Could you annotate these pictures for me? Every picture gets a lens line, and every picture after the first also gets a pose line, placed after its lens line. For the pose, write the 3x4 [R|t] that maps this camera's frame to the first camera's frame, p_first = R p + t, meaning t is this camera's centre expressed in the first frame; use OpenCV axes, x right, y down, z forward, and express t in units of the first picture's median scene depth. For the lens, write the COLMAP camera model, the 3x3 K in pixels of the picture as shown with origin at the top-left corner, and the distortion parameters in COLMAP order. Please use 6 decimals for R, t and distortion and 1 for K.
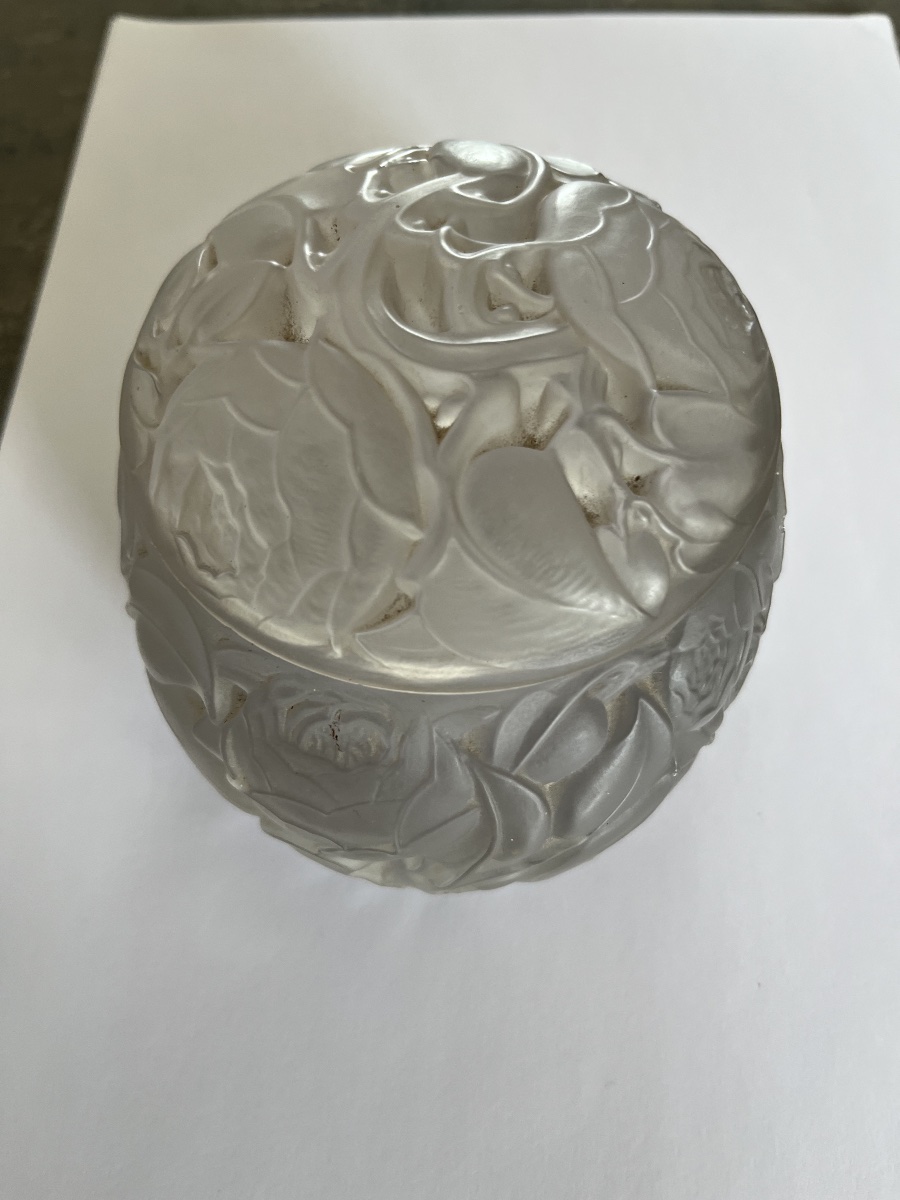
lens RADIAL K [[922.9, 0, 450.0], [0, 922.9, 600.0], [0, 0, 1]] dist [-0.003325, -0.001386]
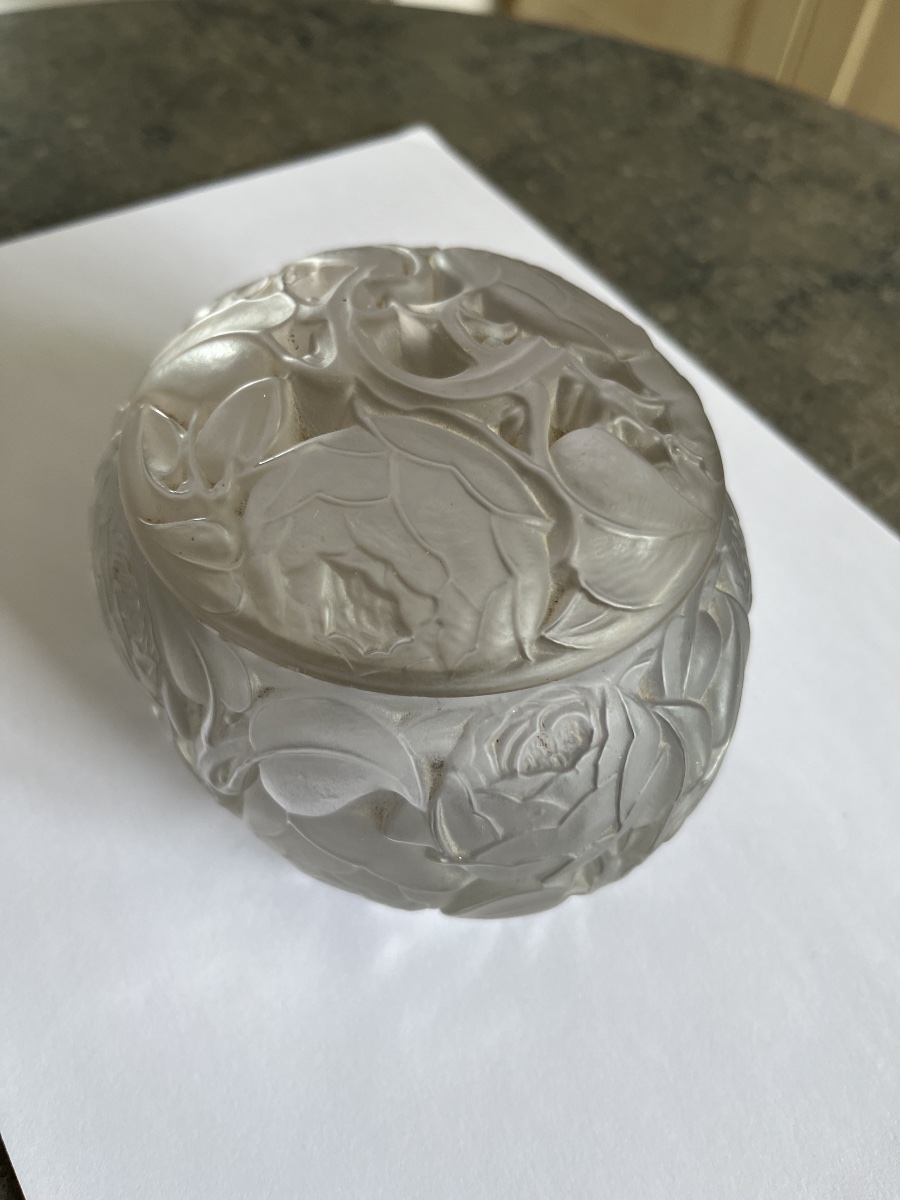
lens RADIAL K [[899.6, 0, 452.8], [0, 899.6, 620.1], [0, 0, 1]] dist [0.007774, 0.003439]
pose [[0.835053, -0.413107, 0.363359, -0.510912], [0.462282, 0.884945, -0.056287, 0.032467], [-0.298300, 0.214977, 0.929947, 0.043228]]
